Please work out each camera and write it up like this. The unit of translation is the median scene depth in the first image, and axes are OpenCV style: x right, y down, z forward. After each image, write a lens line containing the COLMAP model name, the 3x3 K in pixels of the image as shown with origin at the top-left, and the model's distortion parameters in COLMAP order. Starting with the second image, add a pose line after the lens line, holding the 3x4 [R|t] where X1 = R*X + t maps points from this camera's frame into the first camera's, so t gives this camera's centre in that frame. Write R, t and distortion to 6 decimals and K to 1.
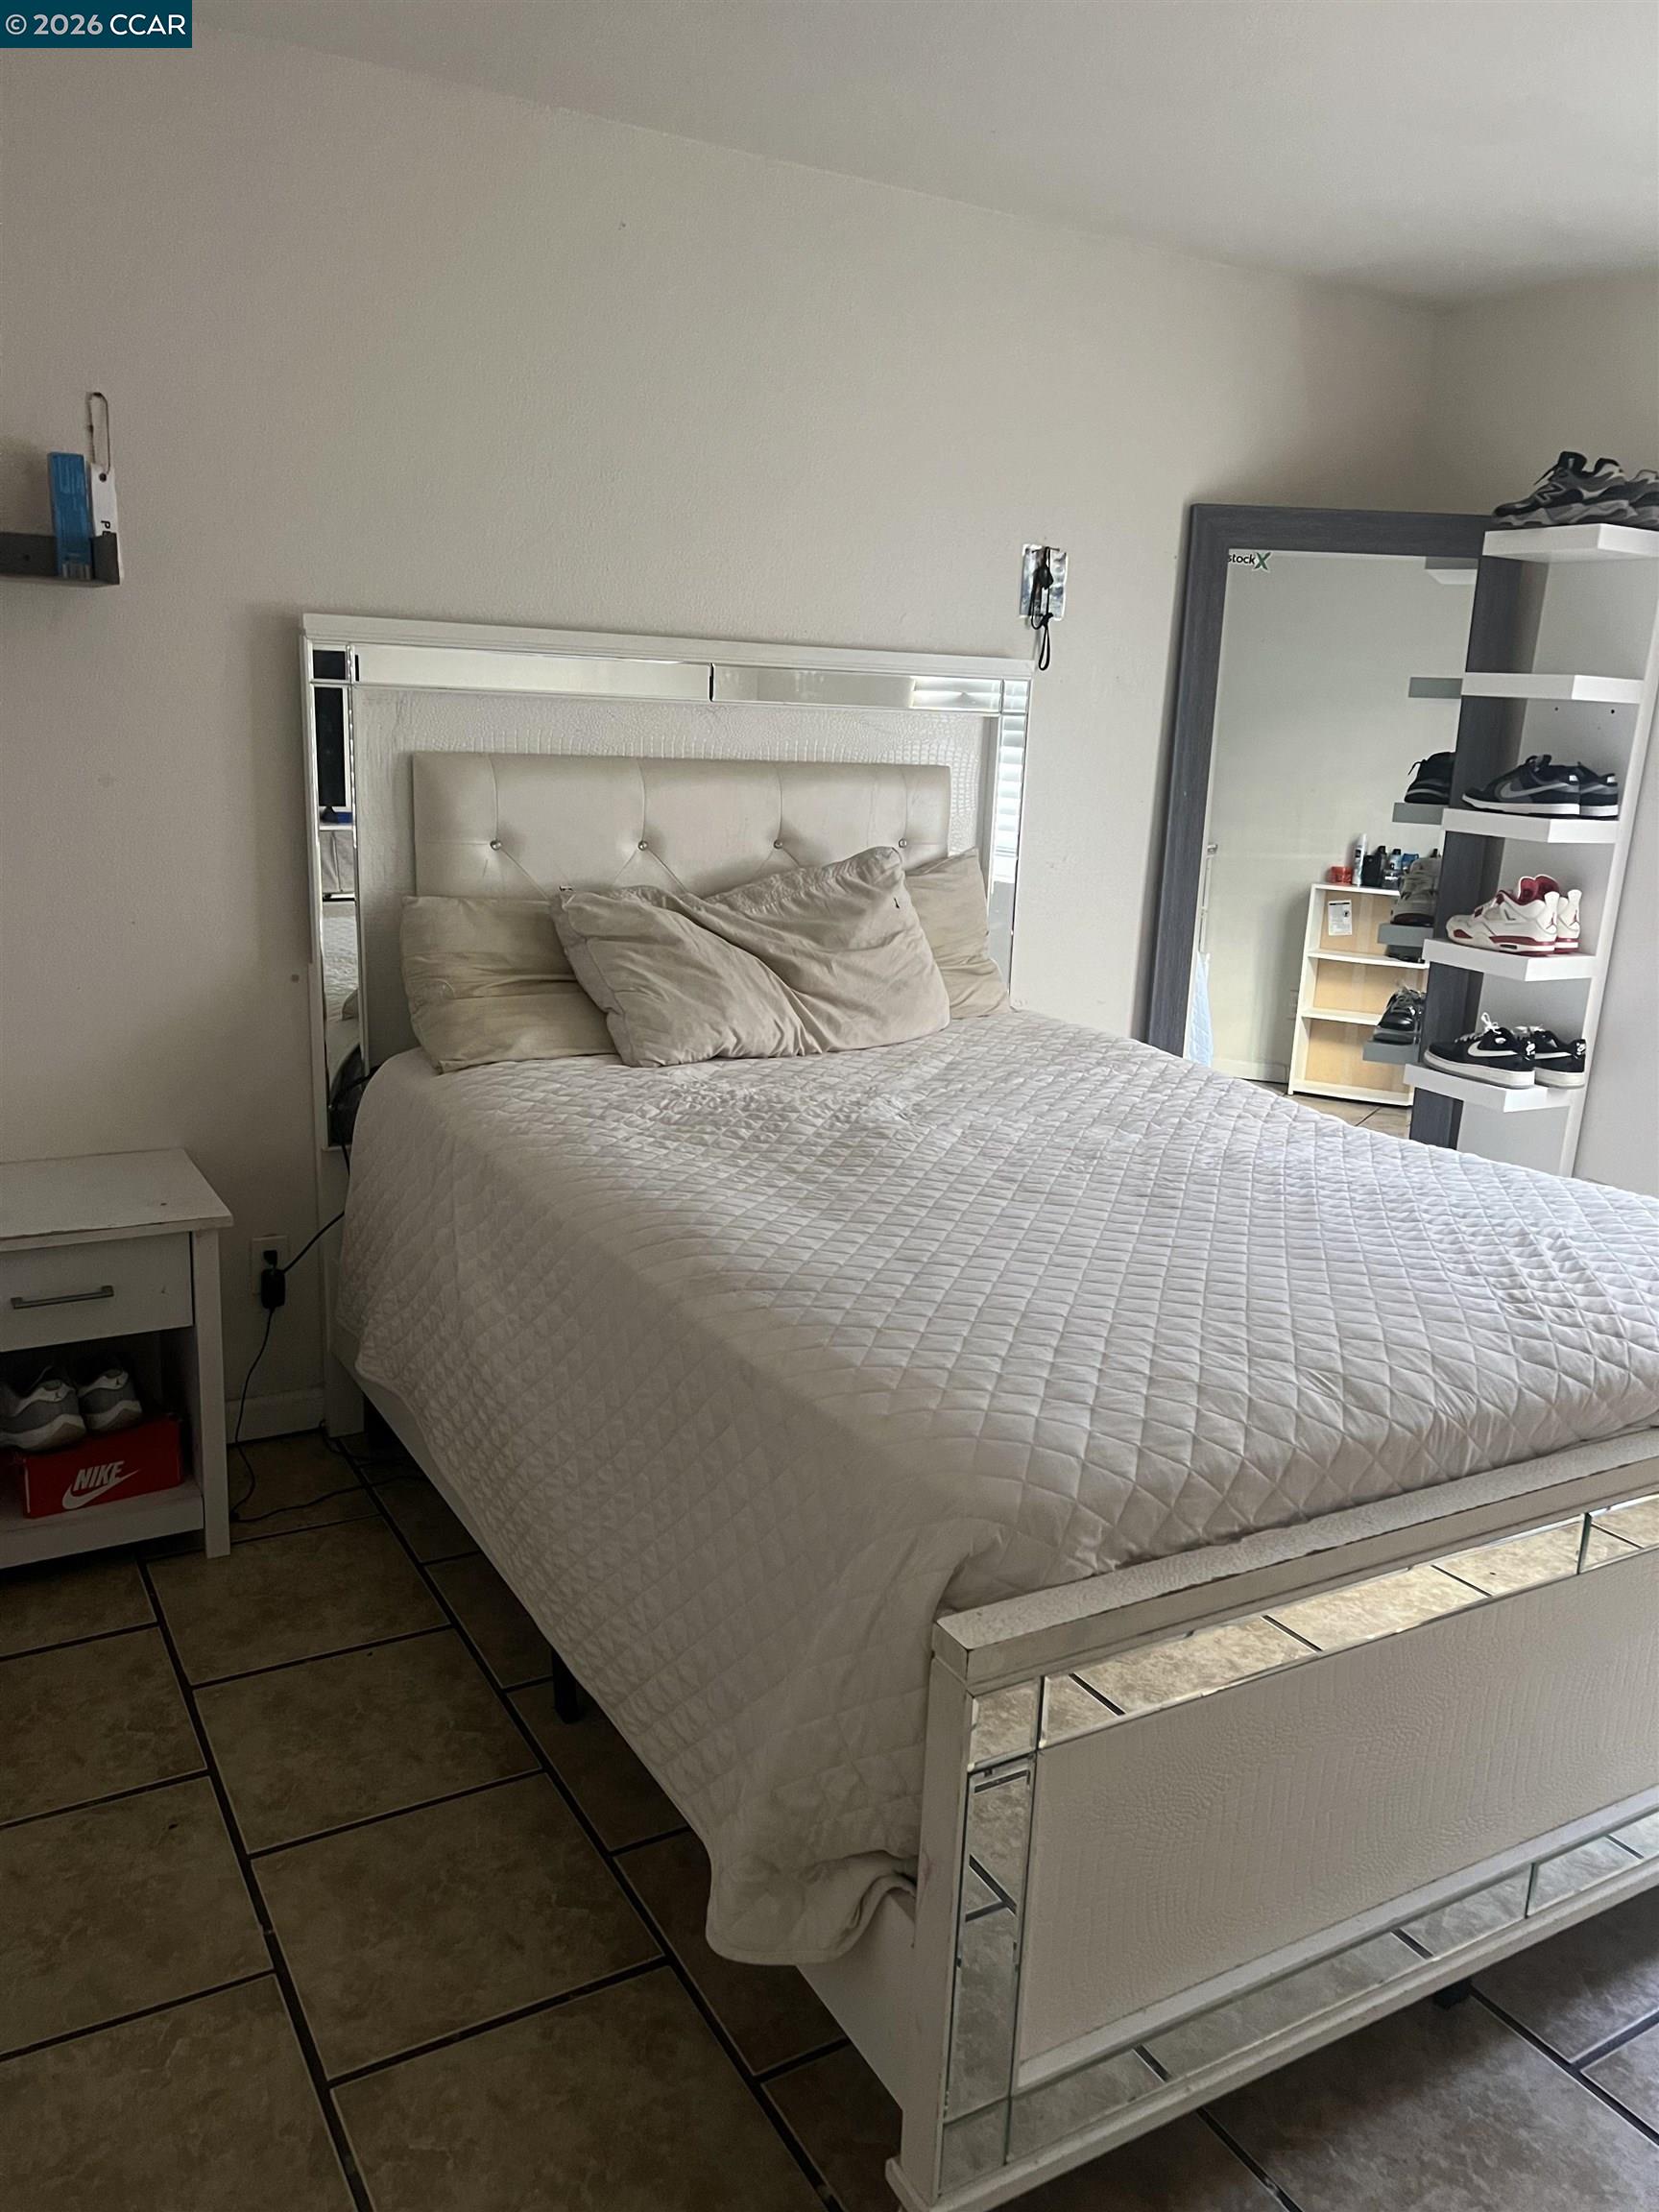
lens RADIAL K [[1646.3, 0, 772.7], [0, 1646.3, 1092.5], [0, 0, 1]] dist [0.050178, -0.096676]
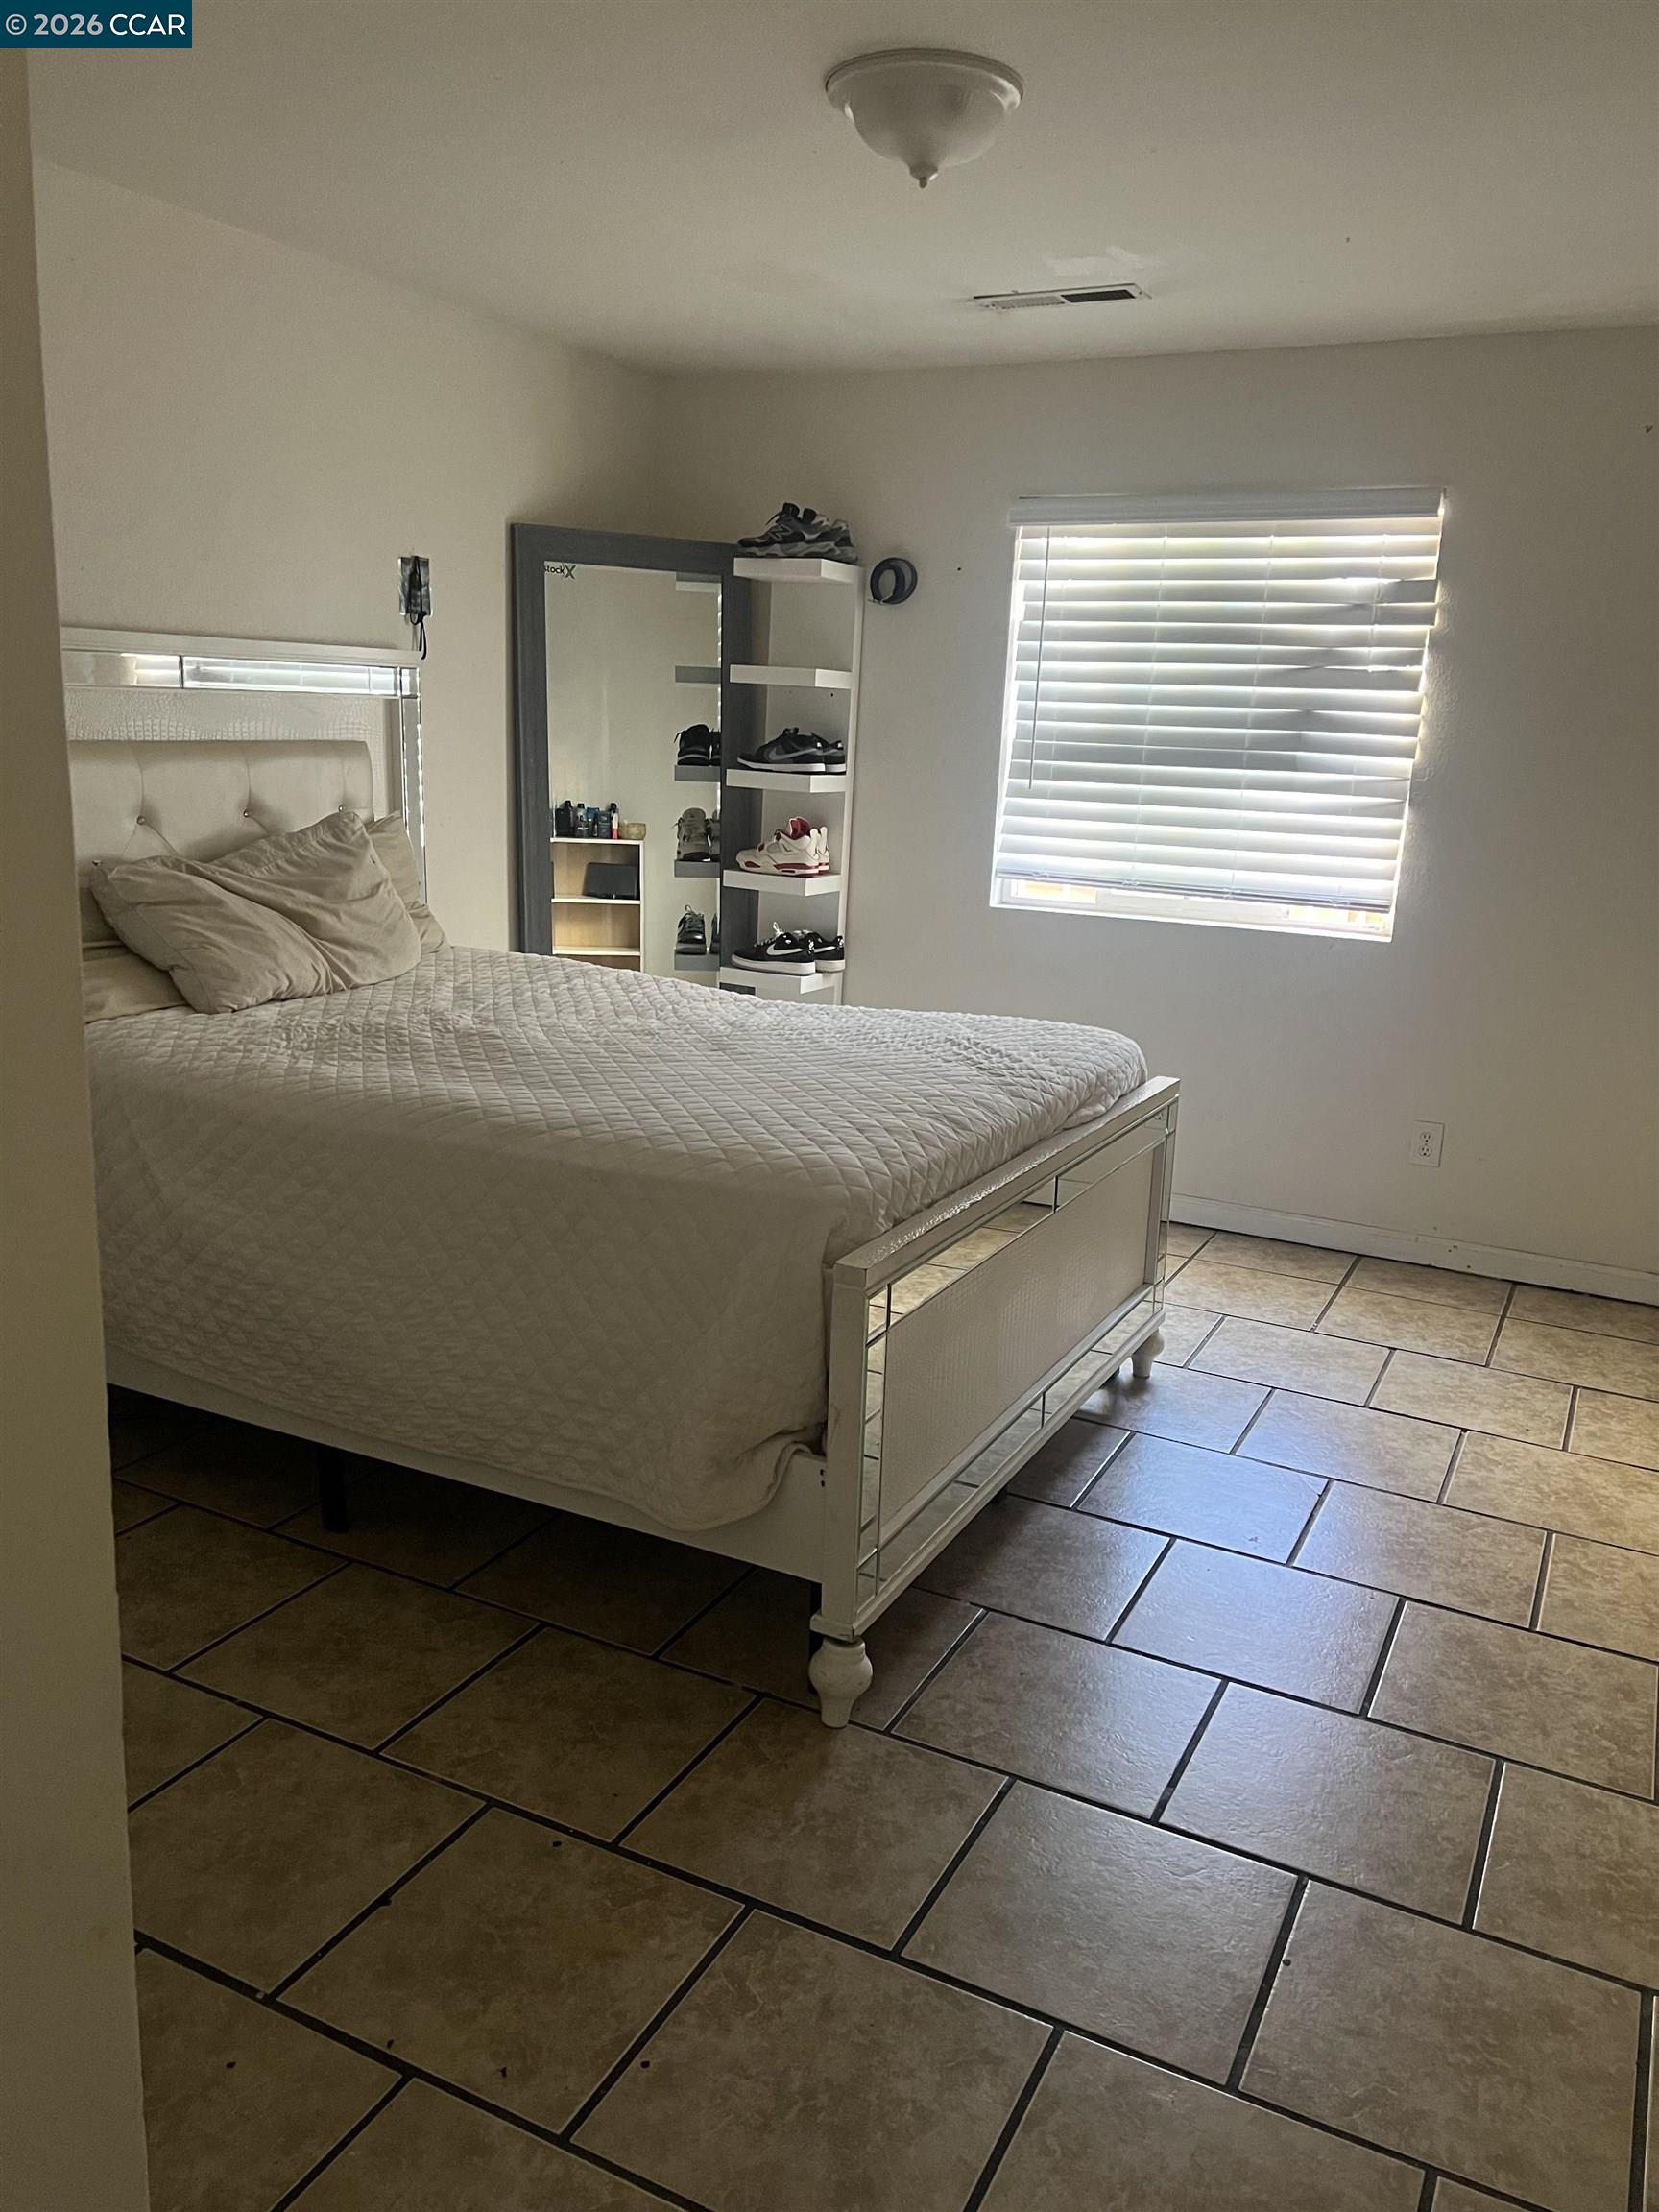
lens RADIAL K [[1655.2, 0, 829.5], [0, 1655.2, 1106.0], [0, 0, 1]] dist [0.058874, -0.400010]
pose [[0.829977, -0.131727, 0.542021, -0.291356], [0.115294, 0.991245, 0.064356, 0.018782], [-0.545753, 0.009078, 0.837897, -0.149909]]
